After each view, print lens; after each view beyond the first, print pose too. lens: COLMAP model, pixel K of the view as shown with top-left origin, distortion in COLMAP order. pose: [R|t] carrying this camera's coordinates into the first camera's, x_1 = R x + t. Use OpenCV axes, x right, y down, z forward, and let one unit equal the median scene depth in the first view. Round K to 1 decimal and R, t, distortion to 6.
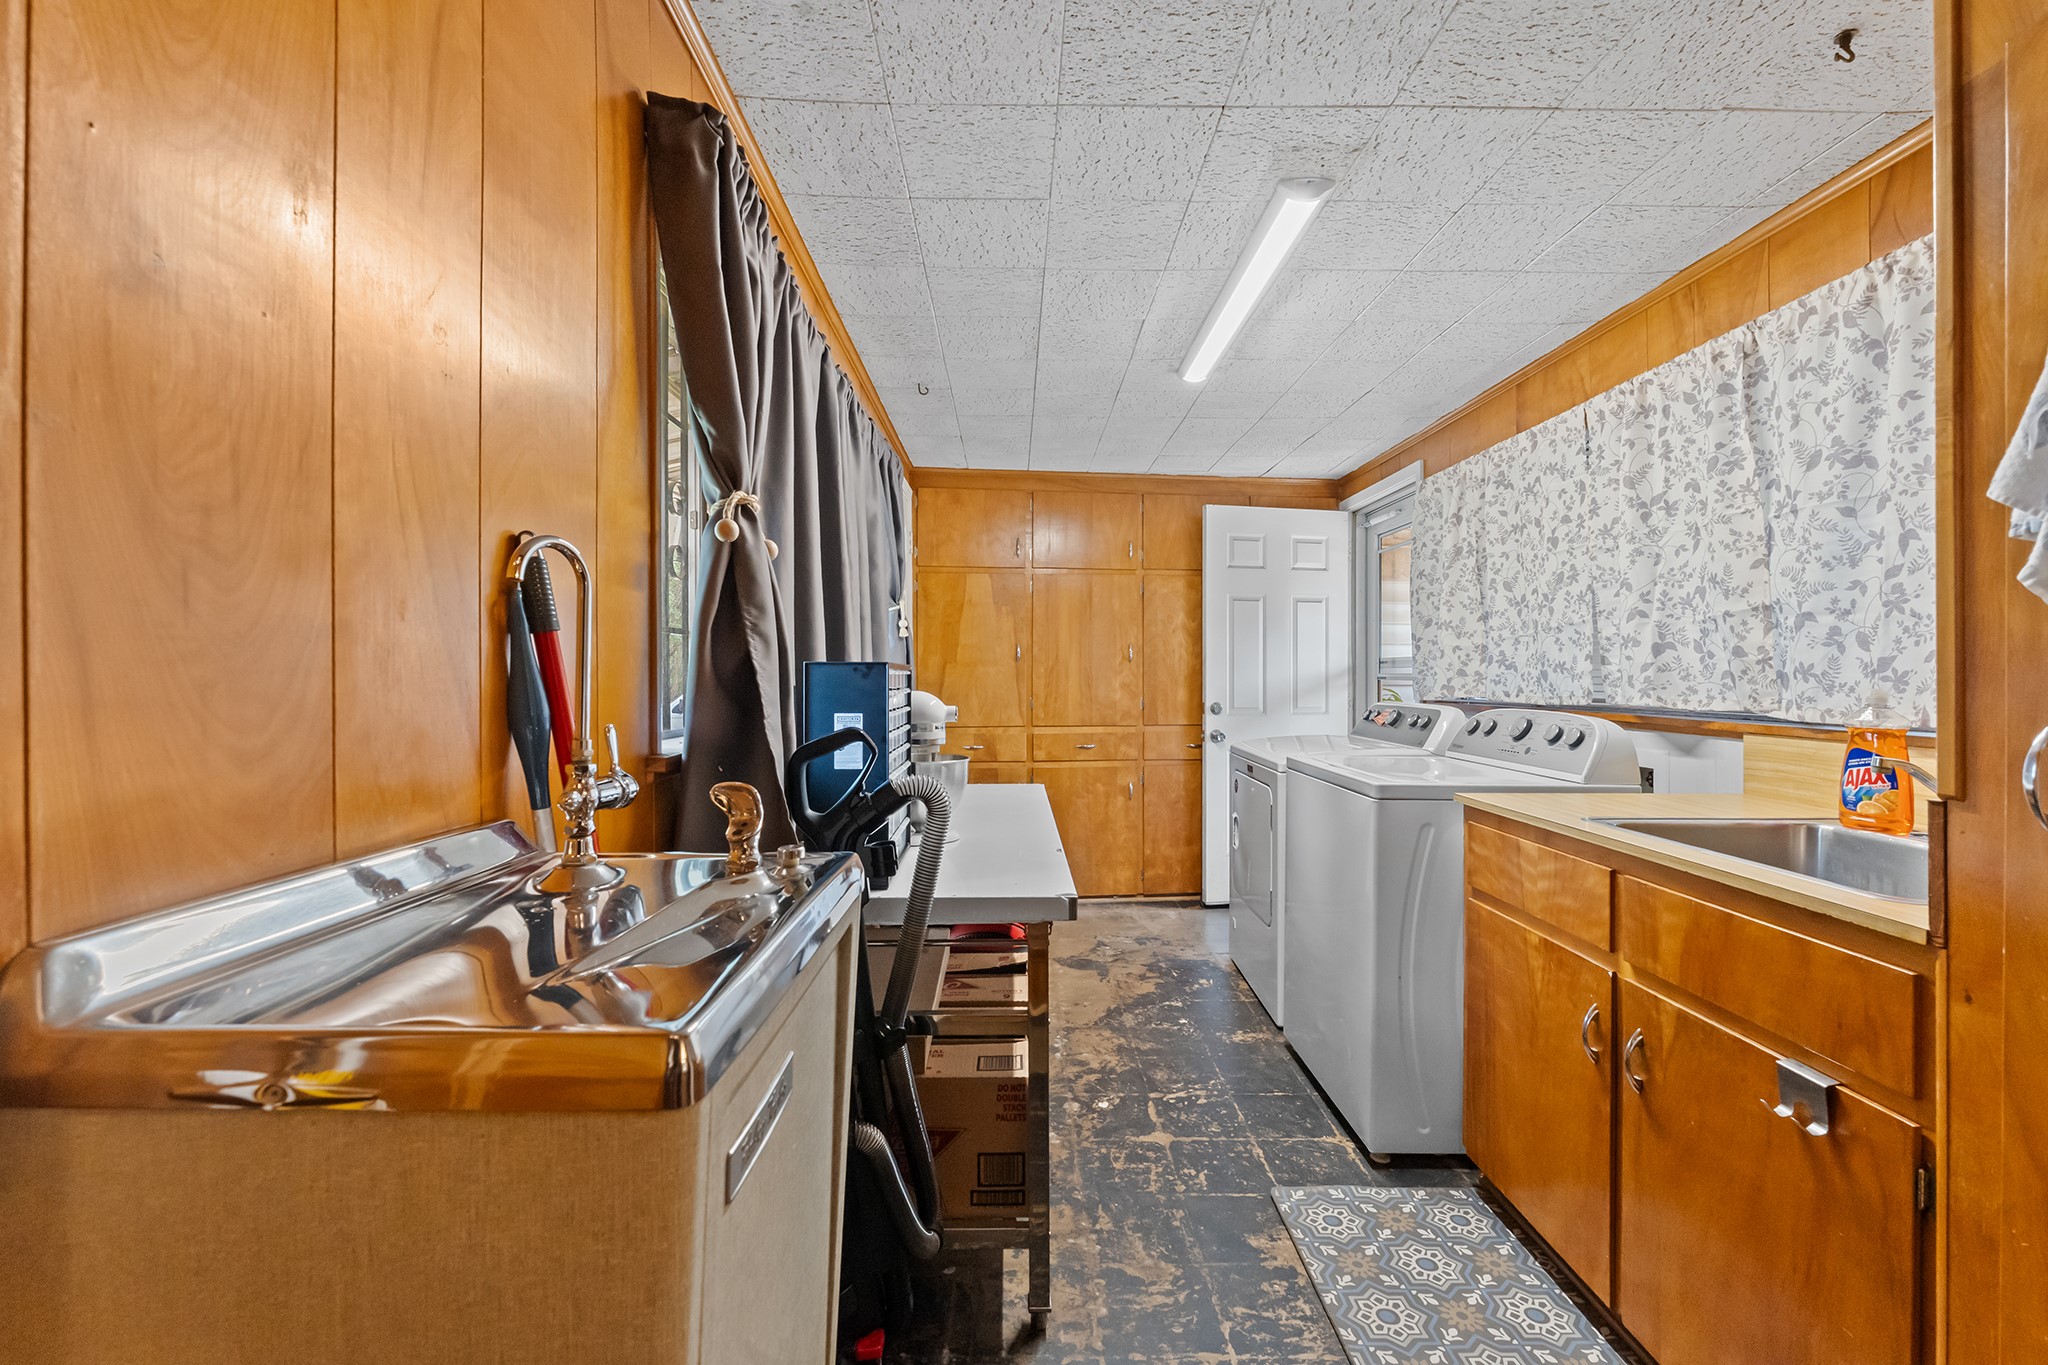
lens RADIAL K [[834.3, 0, 1024.0], [0, 834.3, 682.5], [0, 0, 1]] dist [-0.002574, -0.000102]
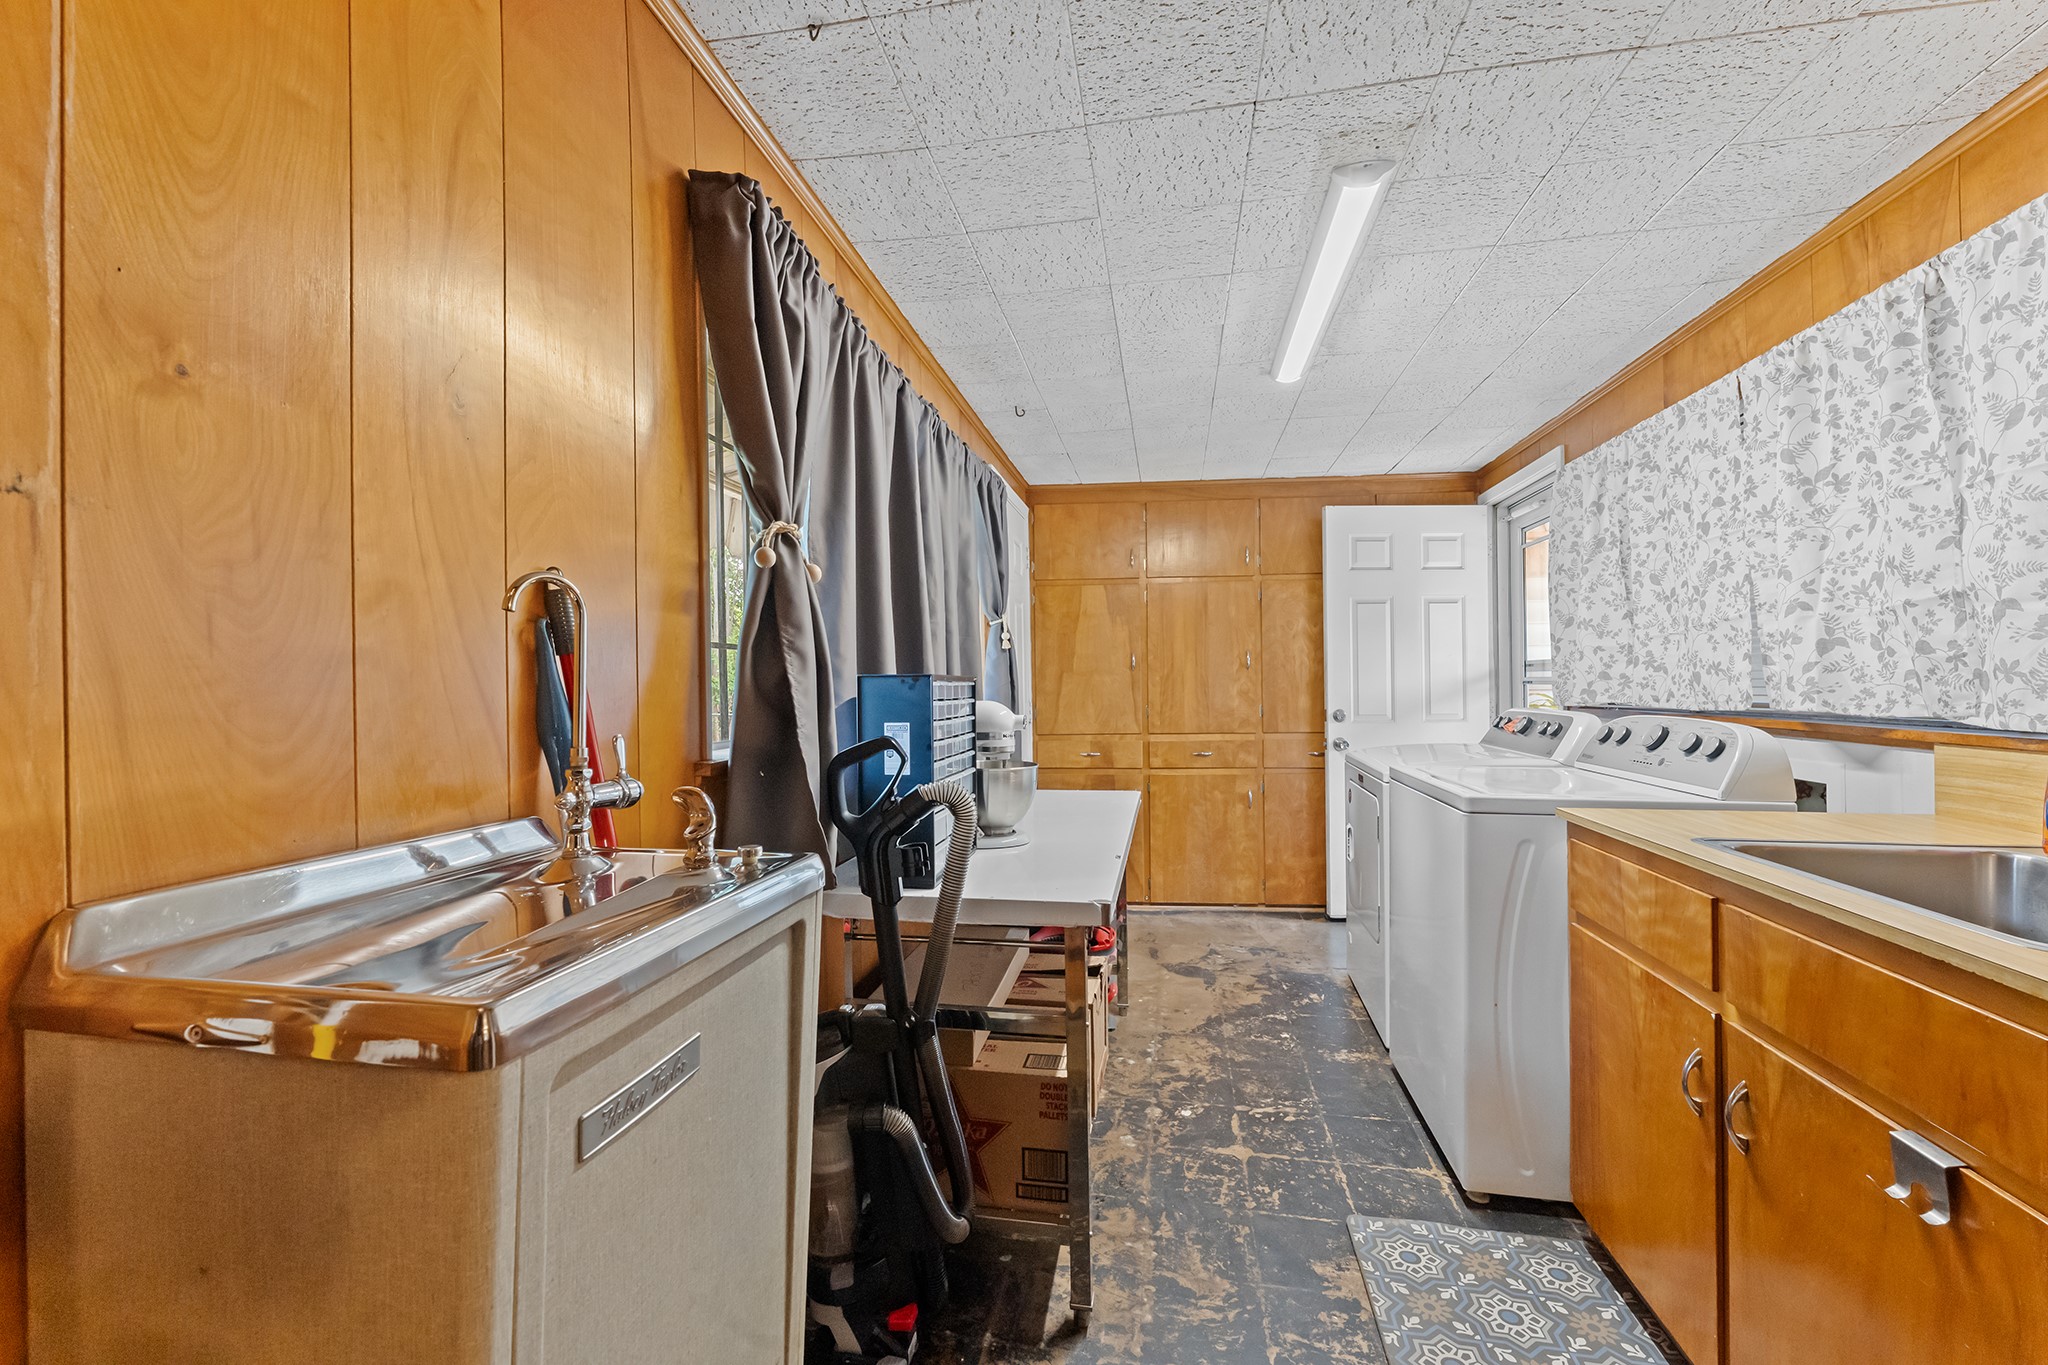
lens RADIAL K [[809.4, 0, 1023.1], [0, 809.4, 689.3], [0, 0, 1]] dist [-0.000143, -0.000070]
pose [[0.980724, -0.010276, -0.195128, 0.117834], [0.009921, 0.999947, -0.002797, -0.001097], [0.195146, 0.000807, 0.980774, 0.011048]]
